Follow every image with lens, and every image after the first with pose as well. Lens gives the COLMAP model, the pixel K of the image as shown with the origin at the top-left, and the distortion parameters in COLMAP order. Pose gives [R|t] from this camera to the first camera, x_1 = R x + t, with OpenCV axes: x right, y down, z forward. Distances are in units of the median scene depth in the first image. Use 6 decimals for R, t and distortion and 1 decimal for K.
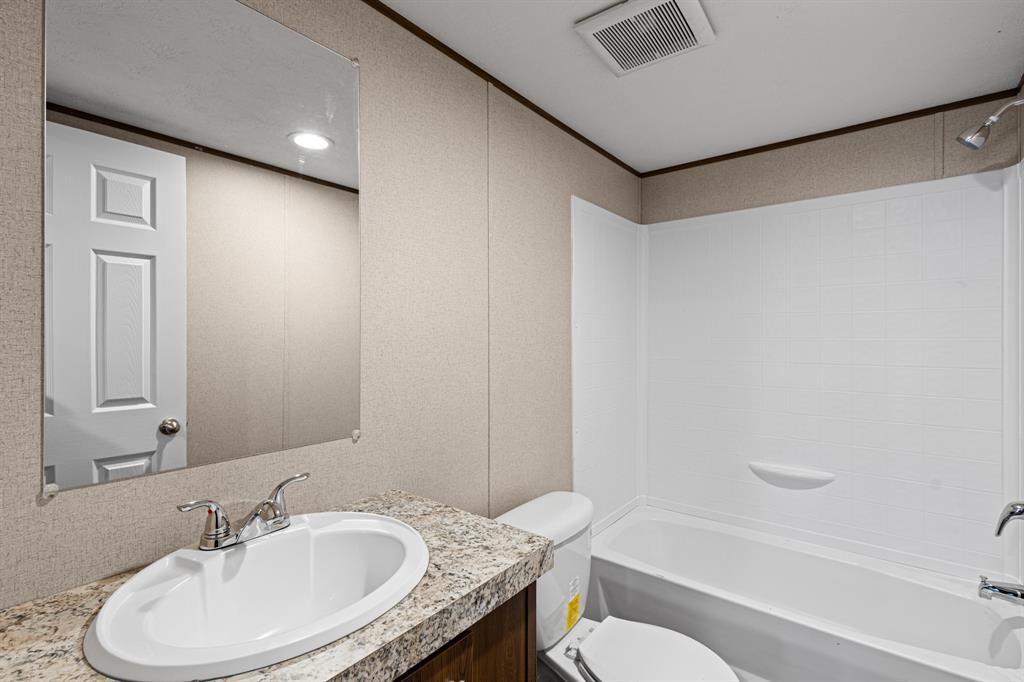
lens RADIAL K [[470.3, 0, 510.6], [0, 470.3, 340.4], [0, 0, 1]] dist [0.000524, -0.000189]
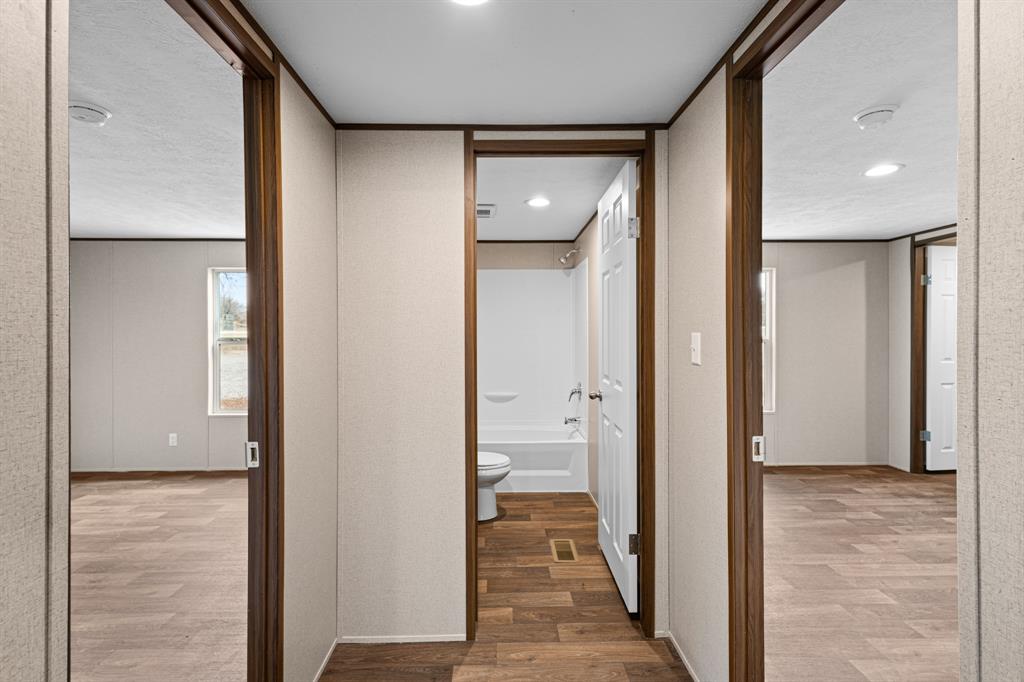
lens RADIAL K [[470.3, 0, 505.1], [0, 470.3, 334.1], [0, 0, 1]] dist [0.000524, -0.000189]
pose [[0.777783, -0.003440, 0.628524, -0.989346], [0.003478, 0.999993, 0.001170, -0.005380], [-0.628524, 0.001275, 0.777789, -0.906590]]
